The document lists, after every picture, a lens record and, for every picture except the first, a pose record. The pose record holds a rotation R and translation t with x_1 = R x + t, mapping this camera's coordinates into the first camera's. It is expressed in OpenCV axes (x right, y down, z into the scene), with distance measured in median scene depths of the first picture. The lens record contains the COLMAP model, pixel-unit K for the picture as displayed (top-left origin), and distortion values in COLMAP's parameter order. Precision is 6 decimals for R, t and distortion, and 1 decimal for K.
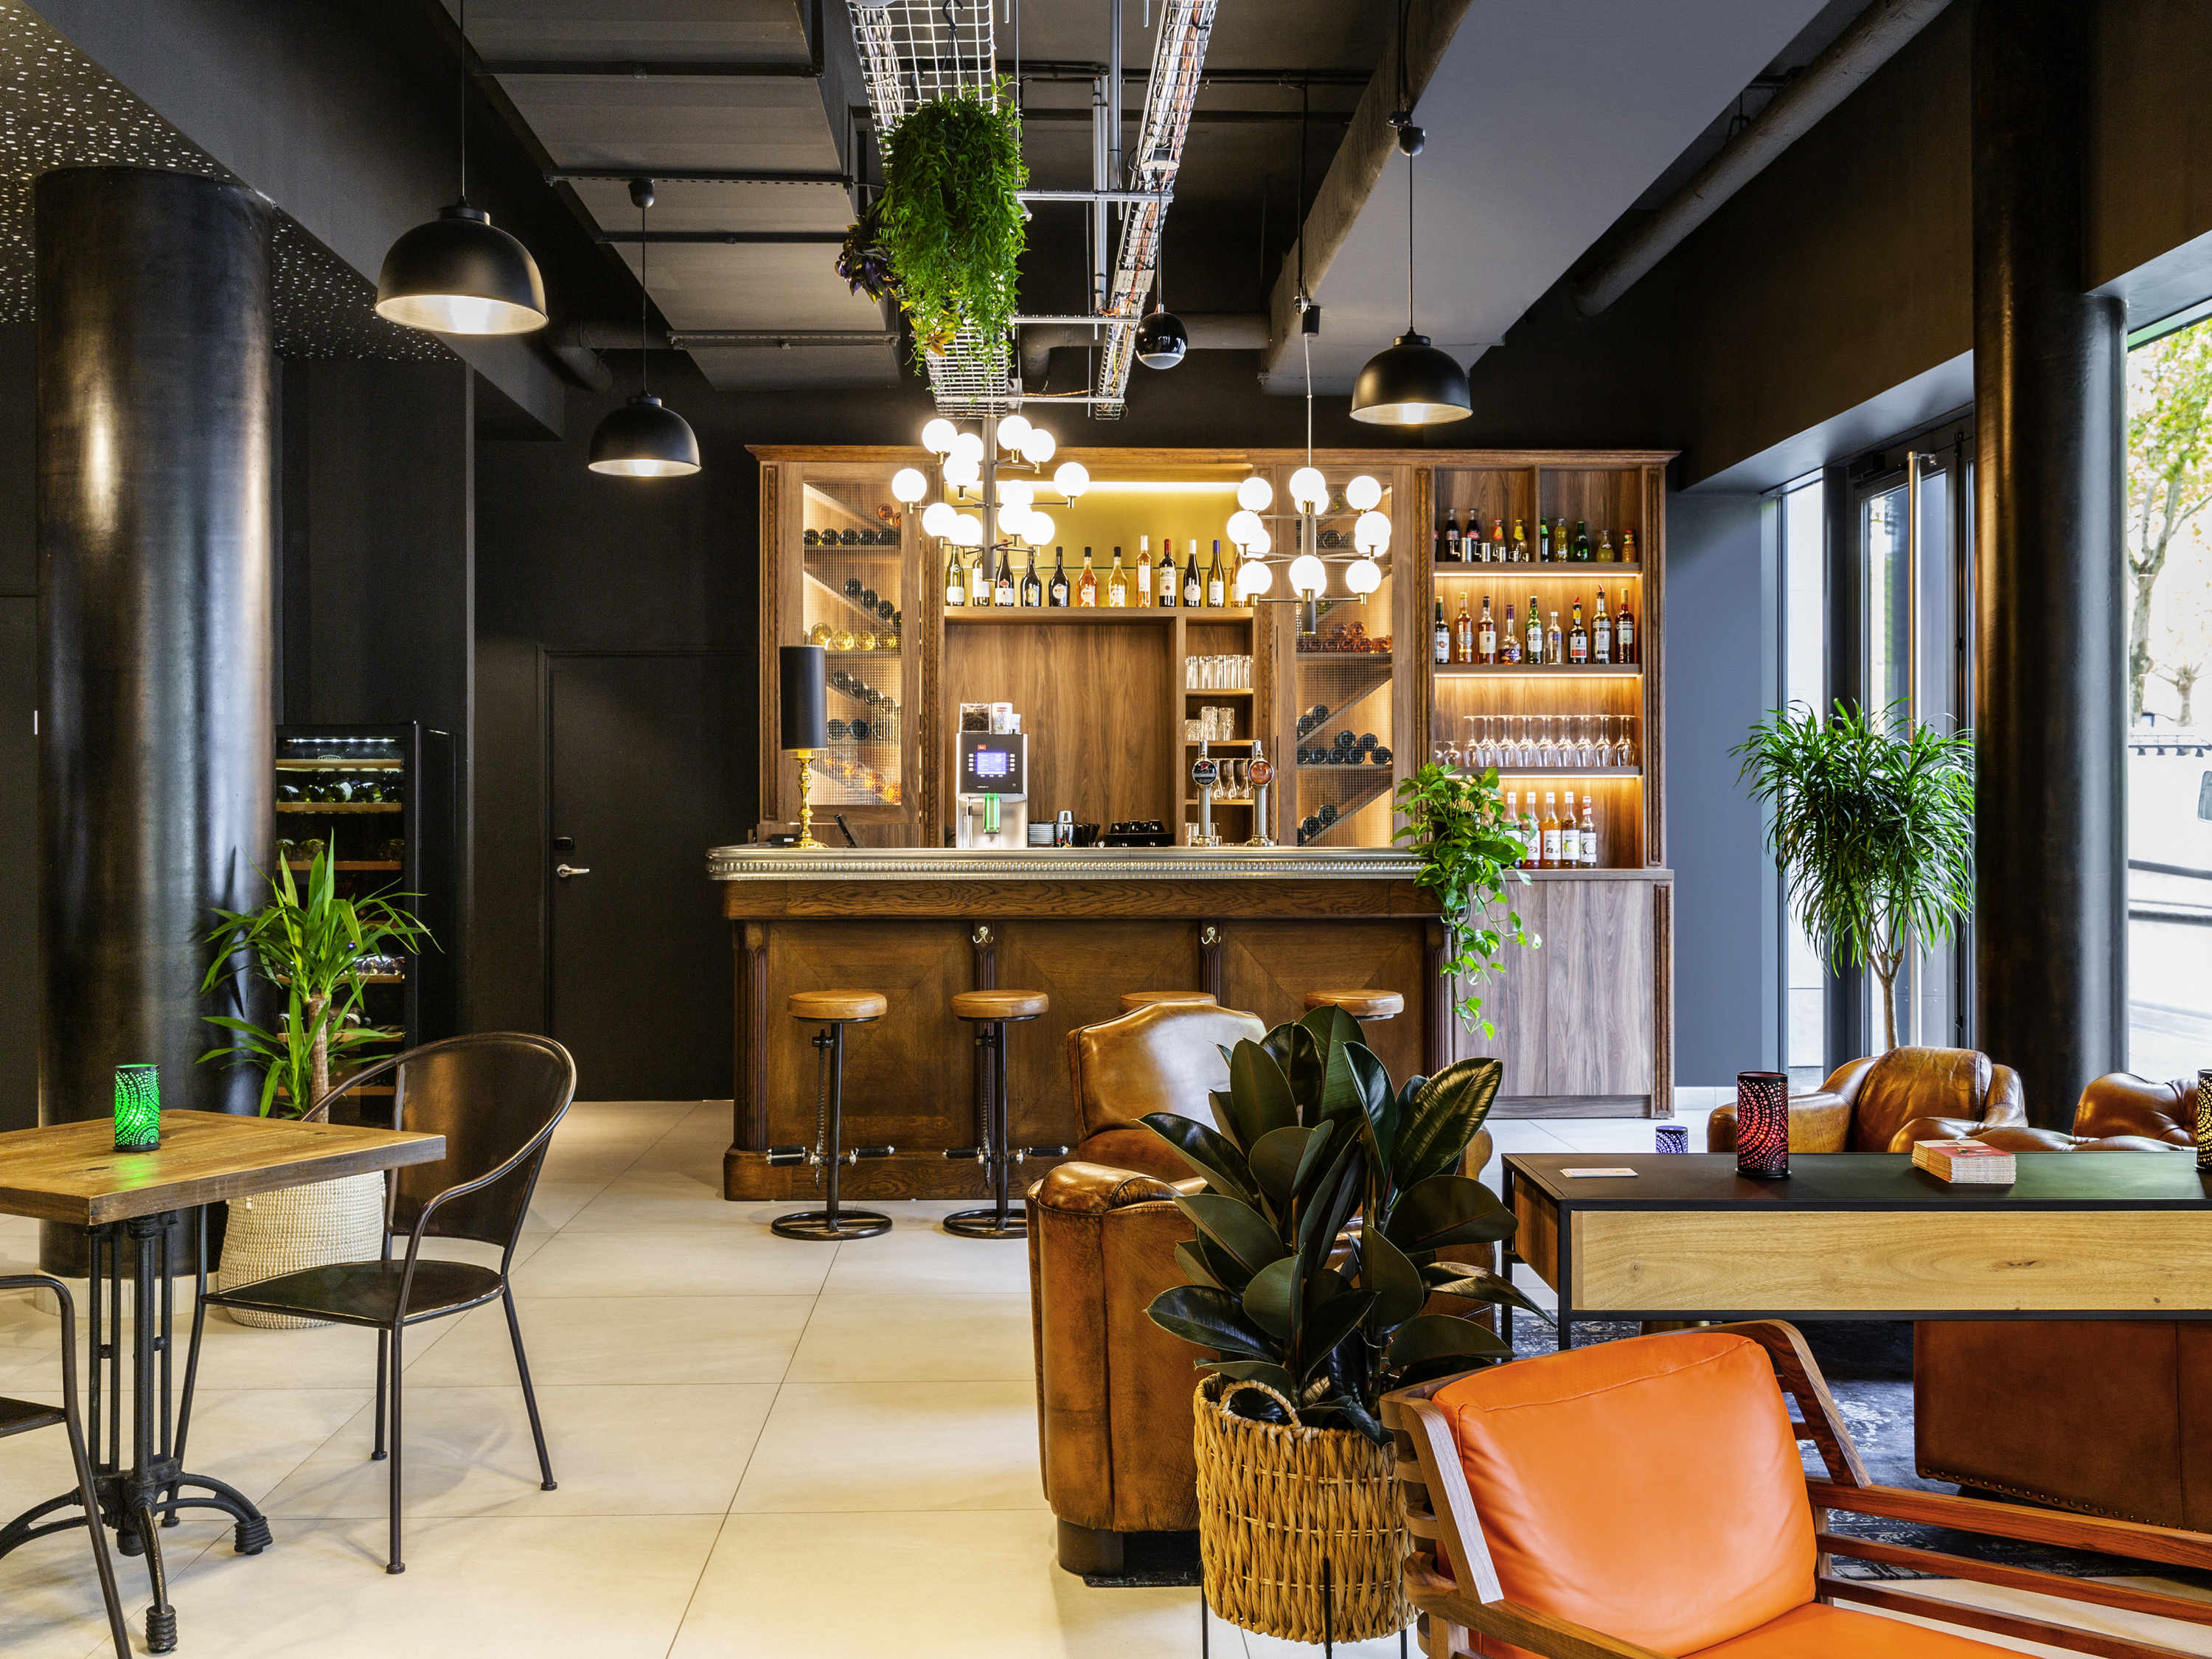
lens RADIAL K [[1915.8, 0, 1106.0], [0, 1915.8, 829.5], [0, 0, 1]] dist [-0.008940, 0.000948]
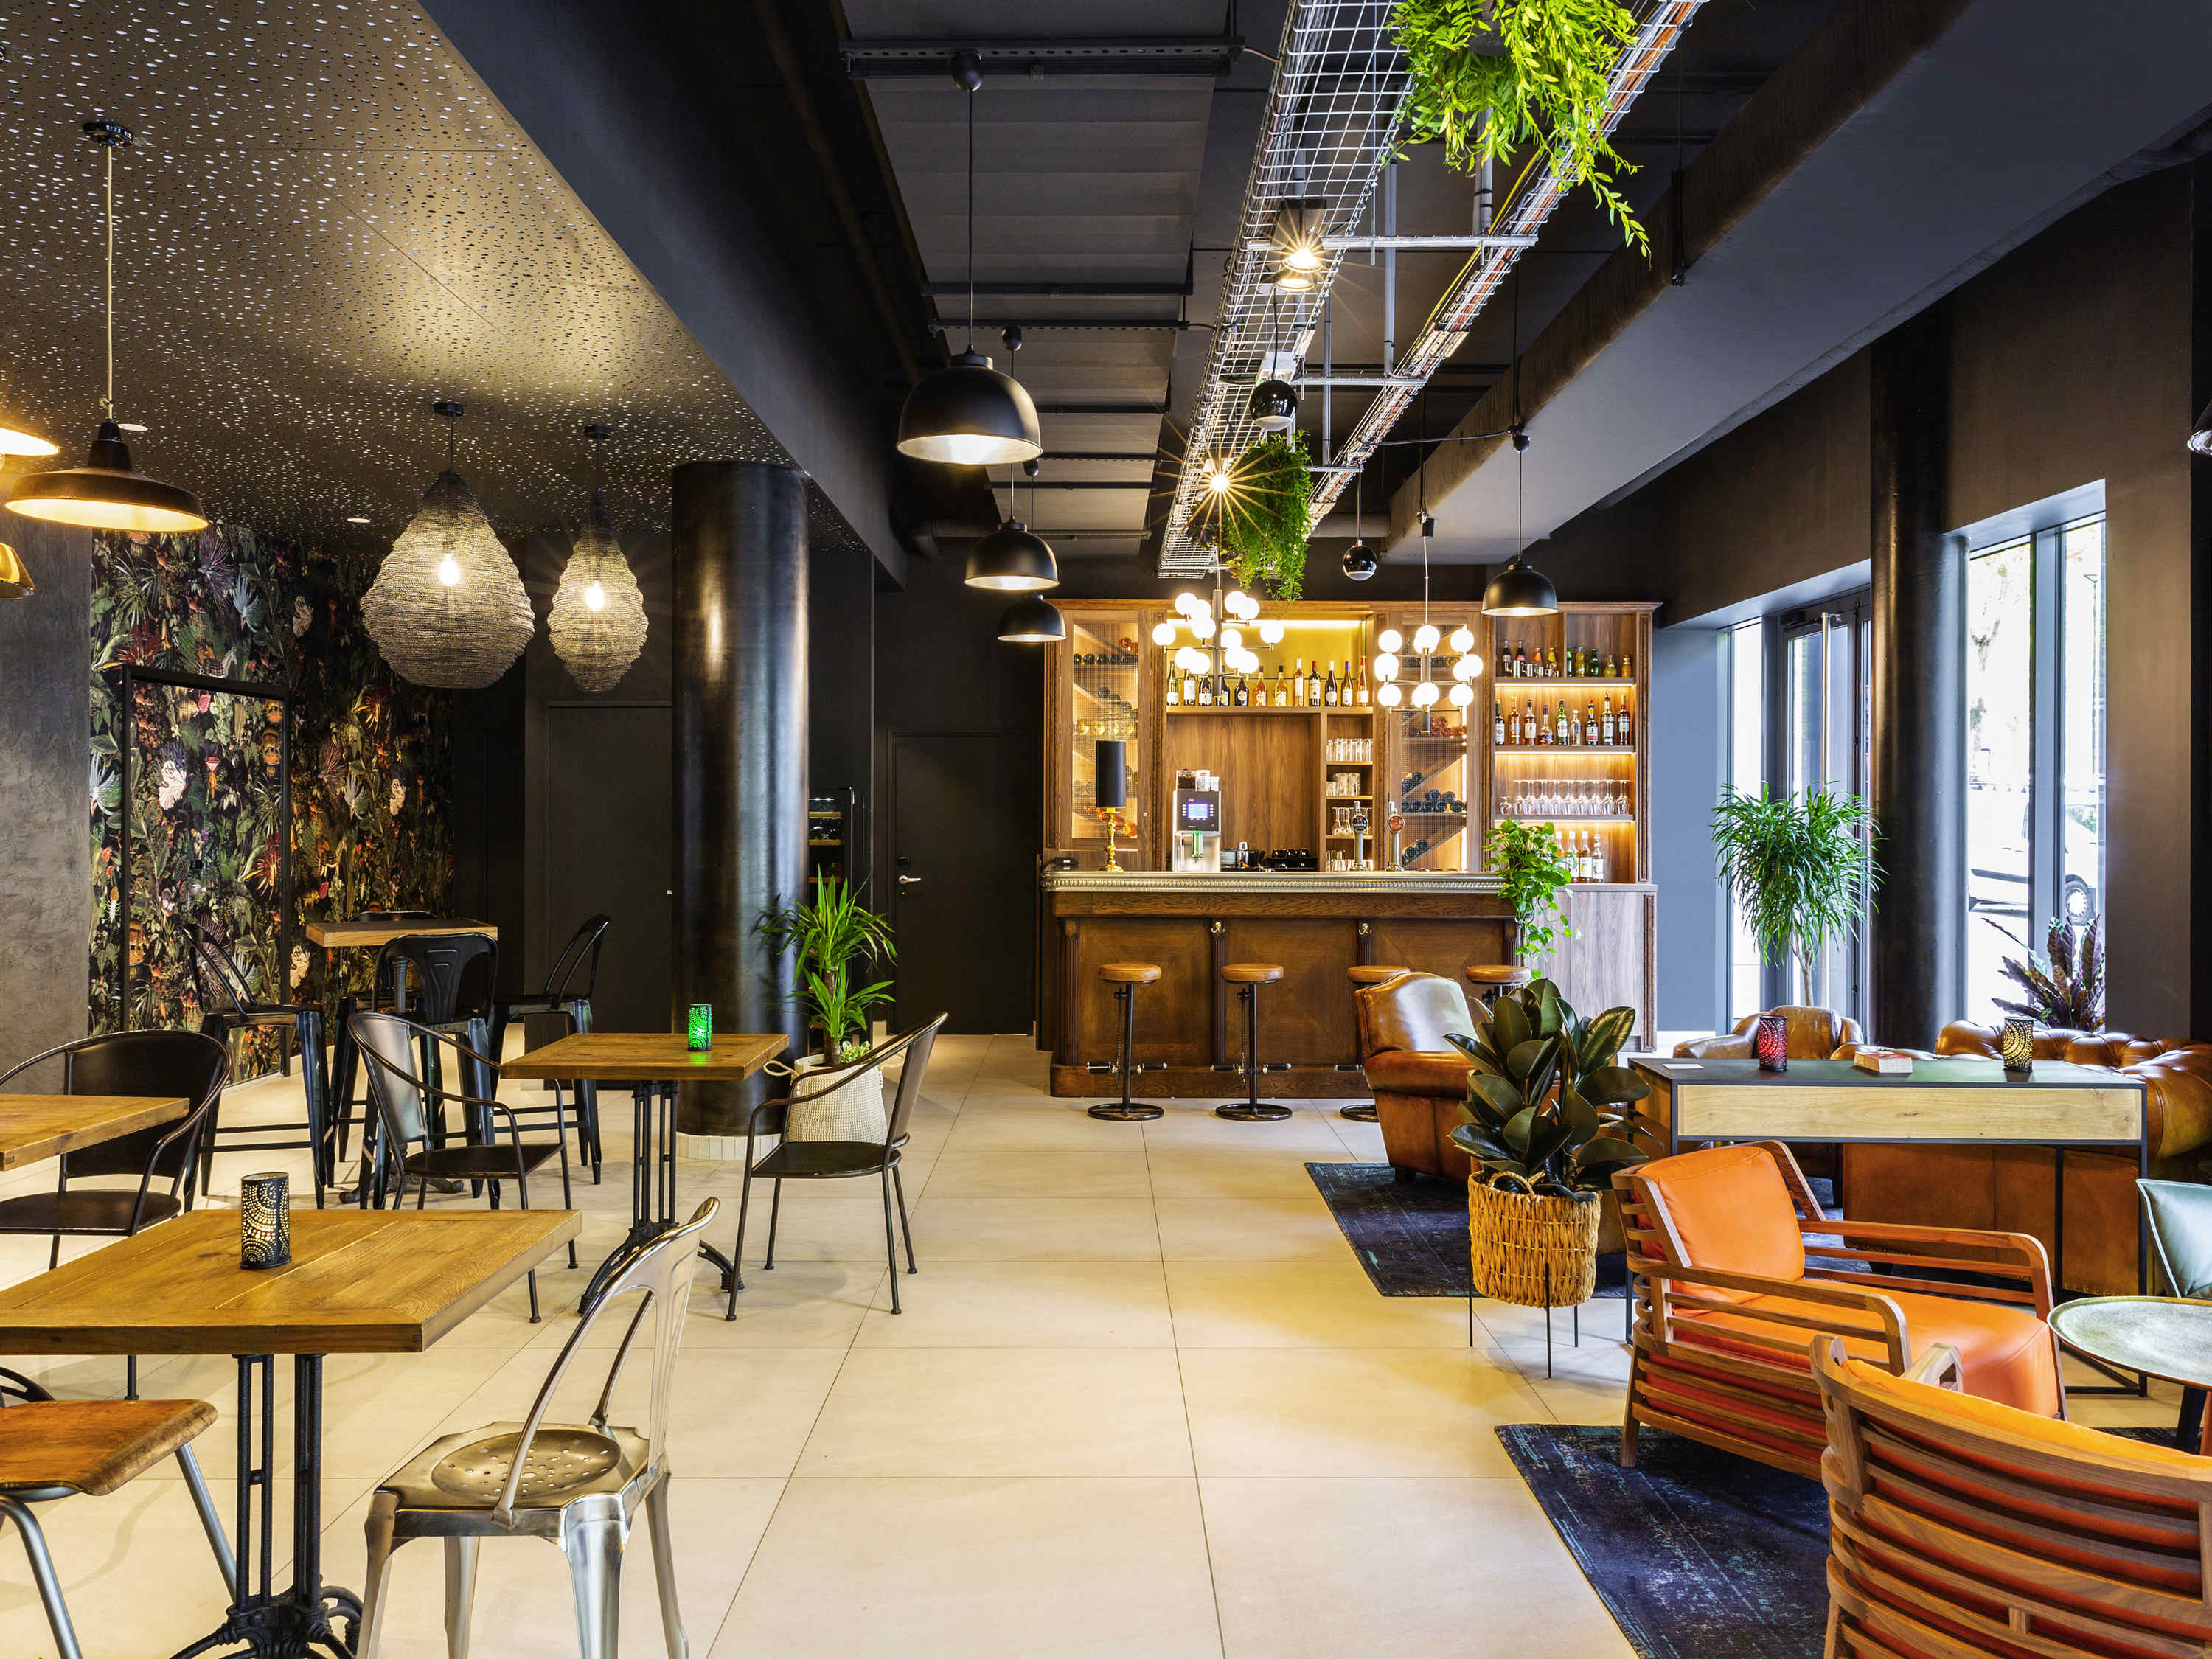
lens RADIAL K [[1510.2, 0, 1106.0], [0, 1510.2, 829.5], [0, 0, 1]] dist [0.000518, 0.000560]
pose [[0.999586, 0.004977, -0.028335, -0.098463], [-0.004976, 0.999988, 0.000107, -0.019761], [0.028335, 0.000035, 0.999598, -0.185431]]
